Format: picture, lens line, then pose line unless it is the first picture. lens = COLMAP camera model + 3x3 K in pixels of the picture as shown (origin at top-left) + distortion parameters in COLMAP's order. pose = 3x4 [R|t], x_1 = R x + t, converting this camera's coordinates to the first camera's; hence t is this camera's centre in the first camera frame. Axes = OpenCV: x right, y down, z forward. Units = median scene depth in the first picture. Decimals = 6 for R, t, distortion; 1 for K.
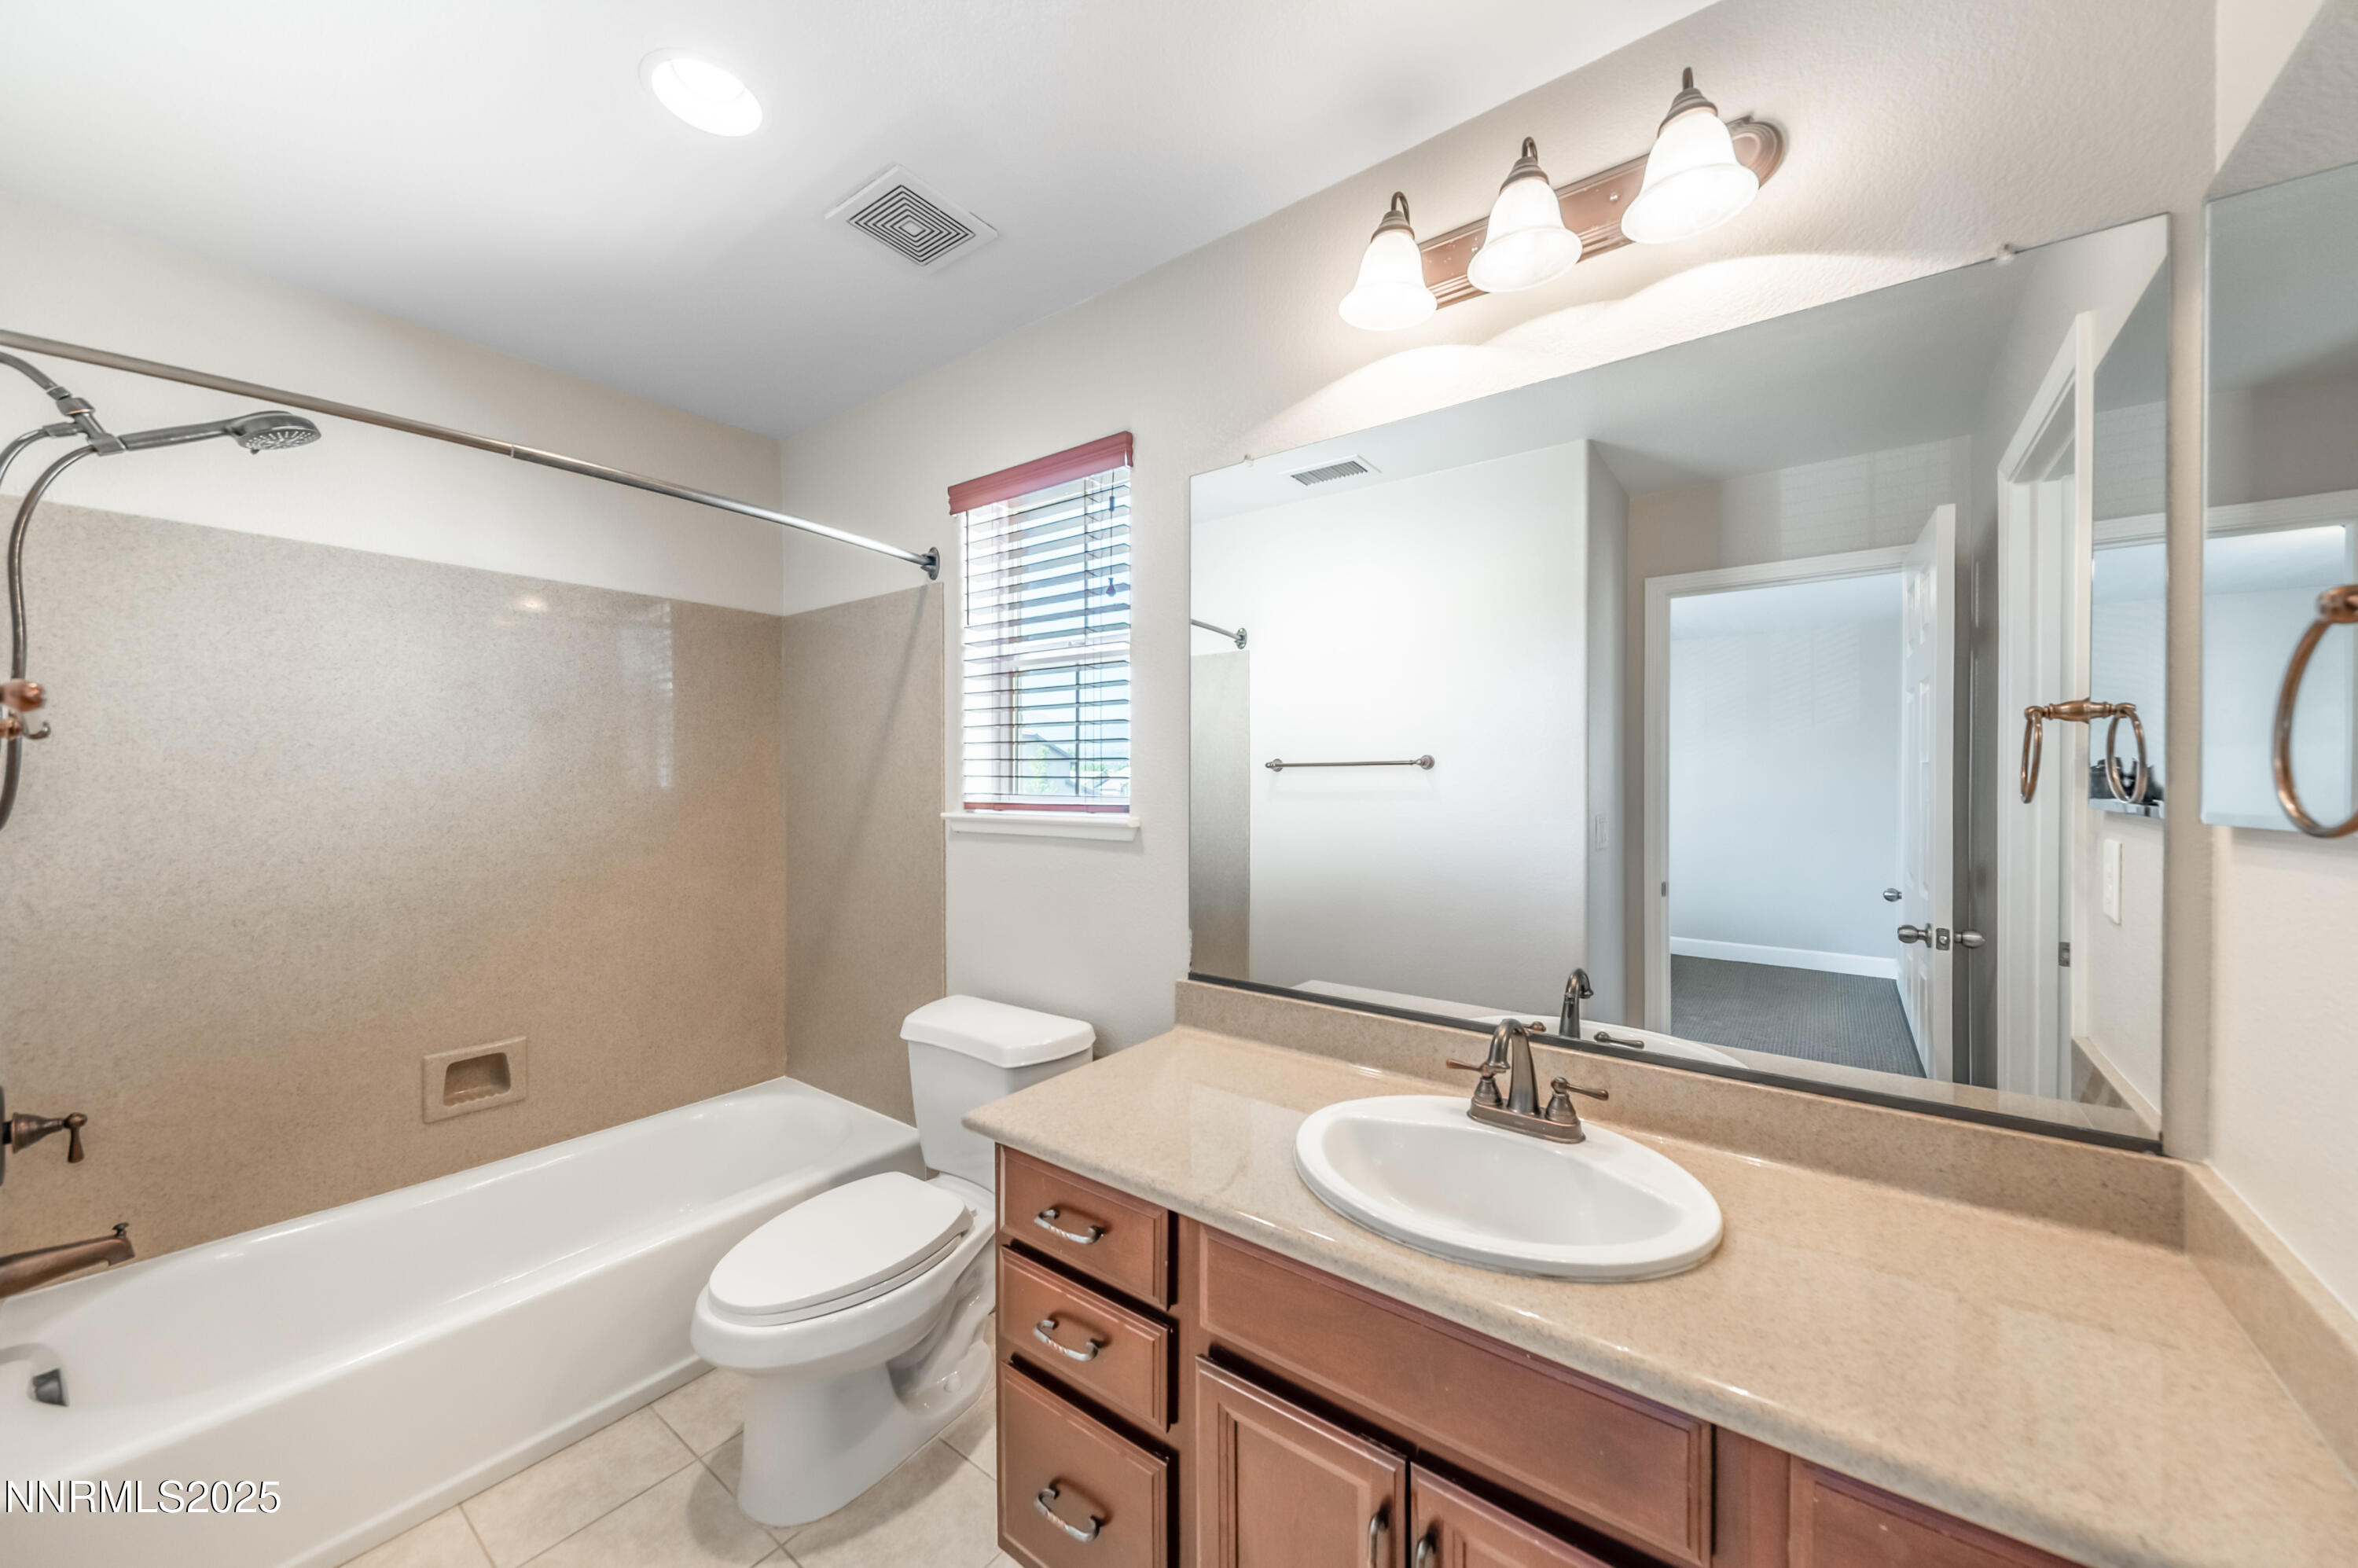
lens RADIAL K [[838.6, 0, 1177.4], [0, 838.6, 771.3], [0, 0, 1]] dist [0.008831, -0.002023]
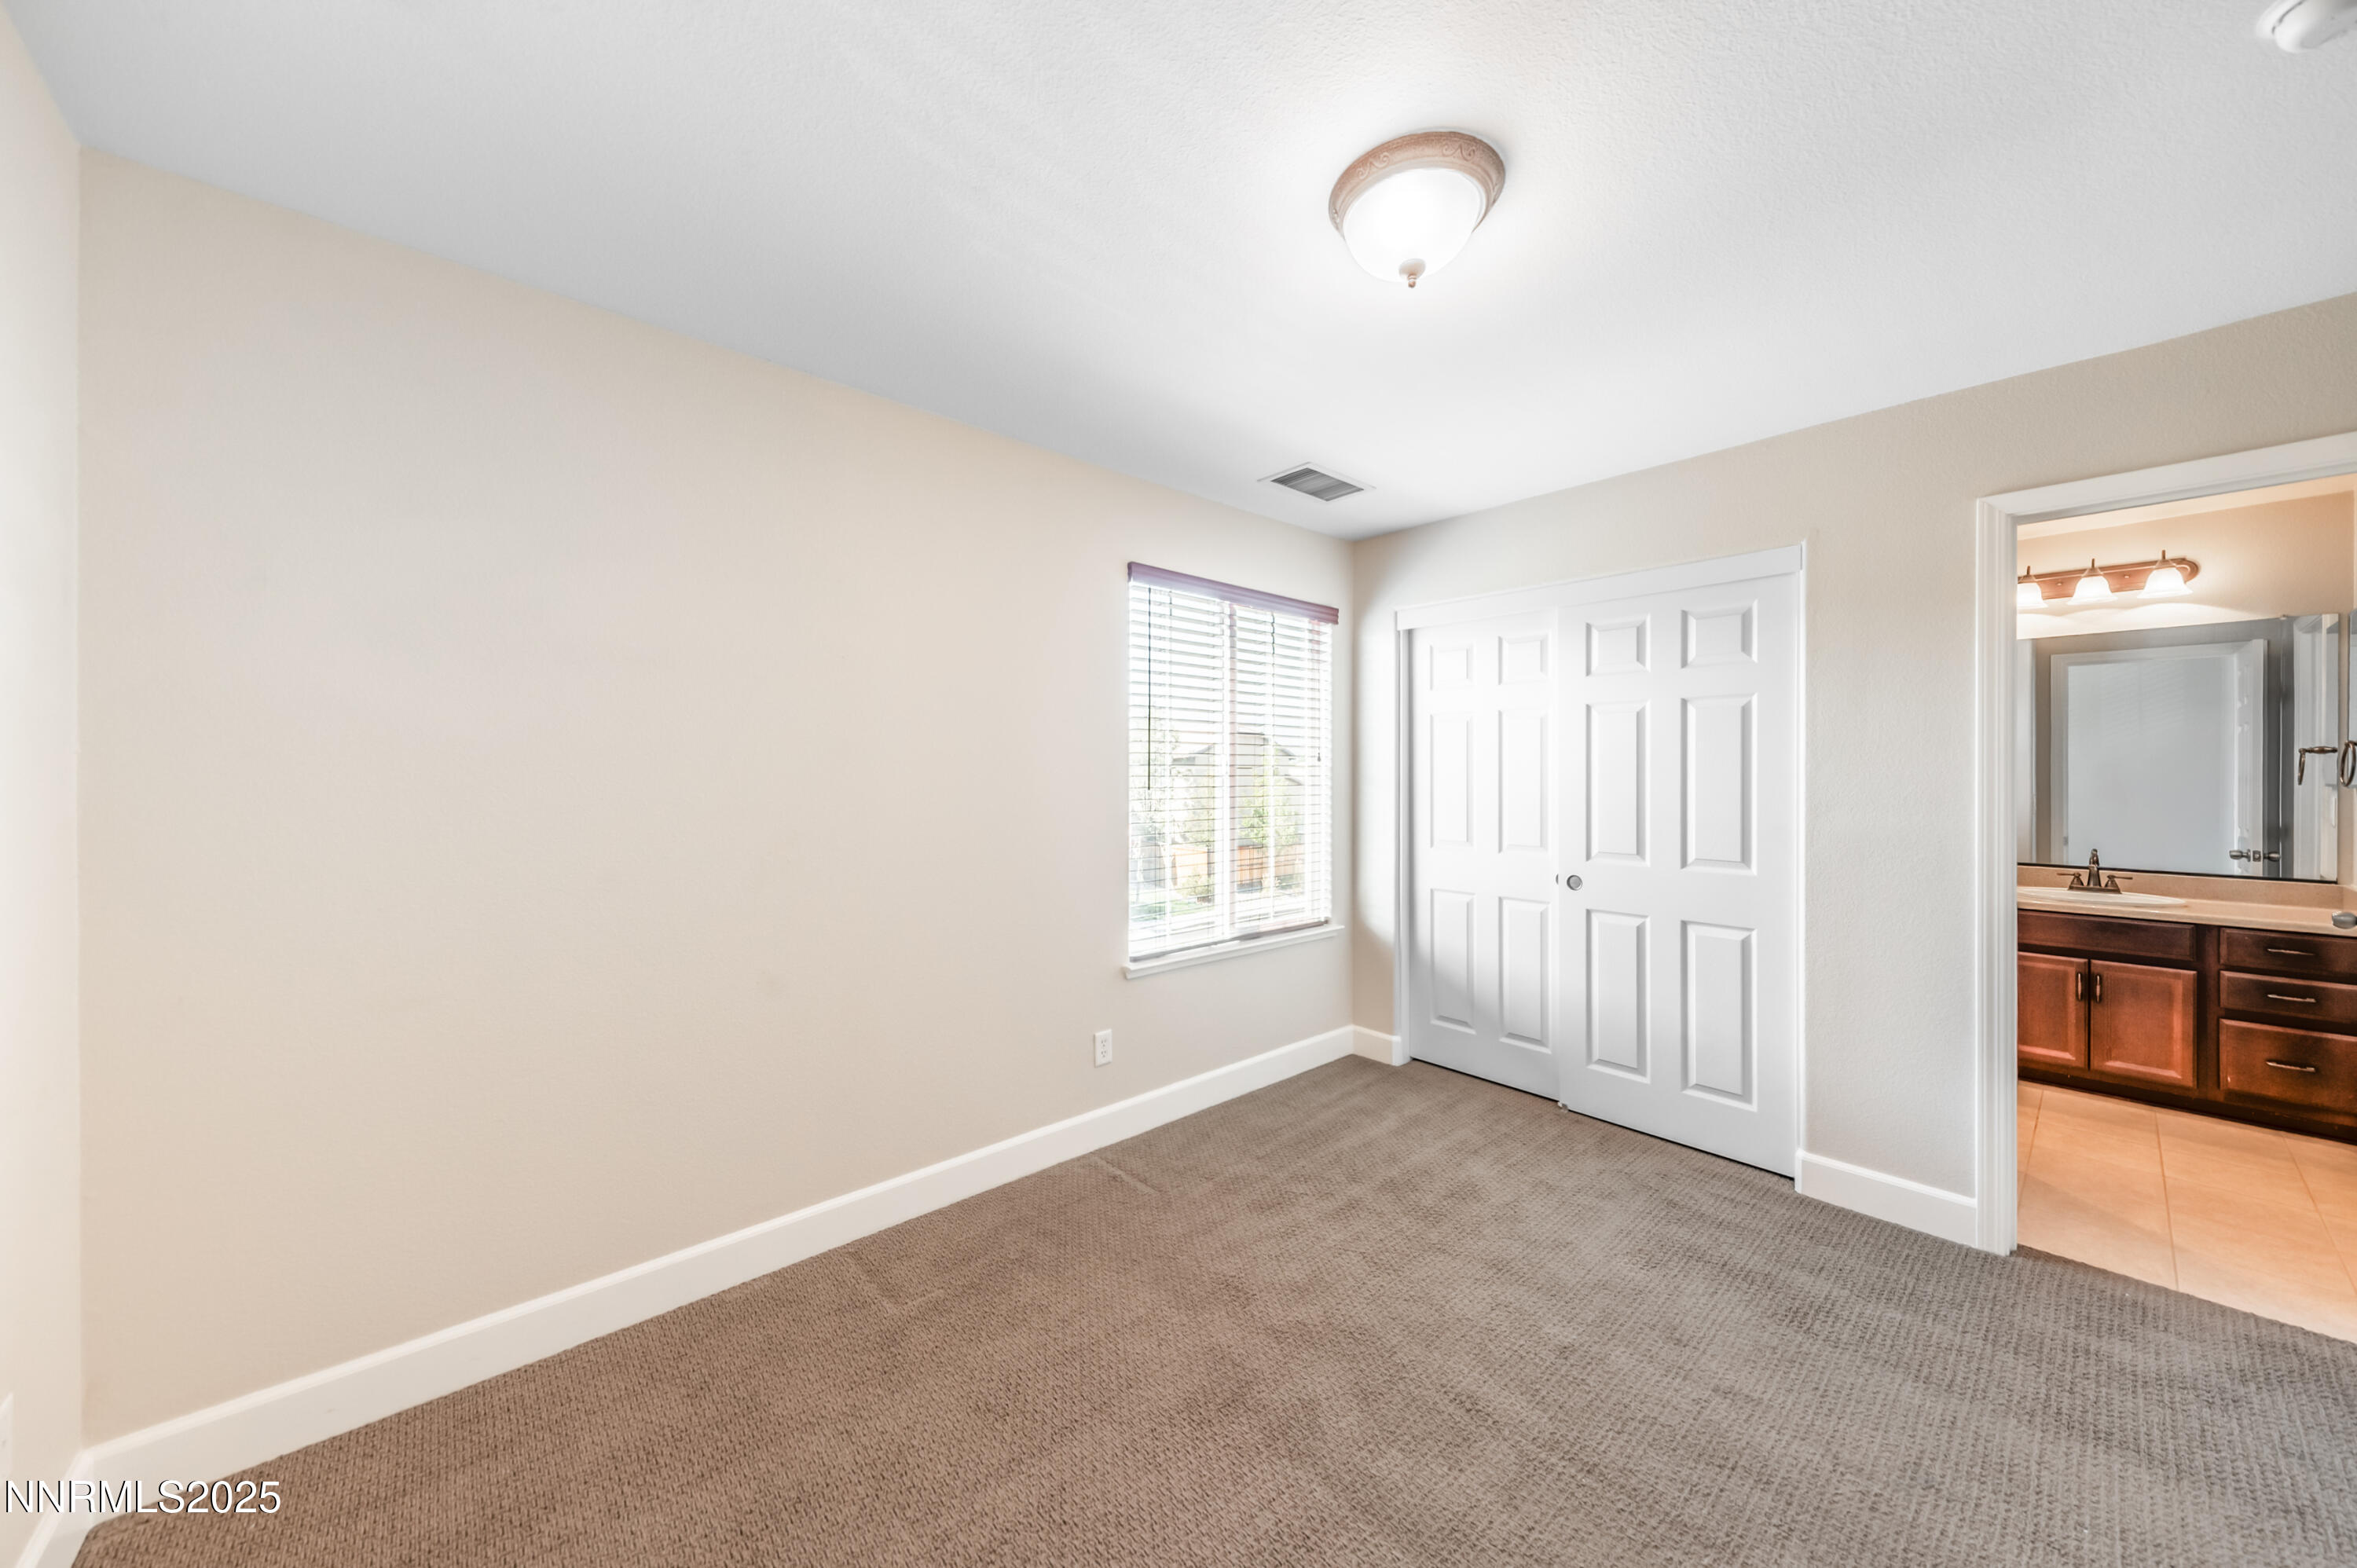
lens RADIAL K [[838.2, 0, 1174.5], [0, 838.2, 777.6], [0, 0, 1]] dist [0.008831, -0.002023]
pose [[0.986551, -0.001227, -0.163449, -2.316213], [0.001822, 0.999992, 0.003494, -0.002303], [0.163443, -0.003745, 0.986546, -2.494896]]
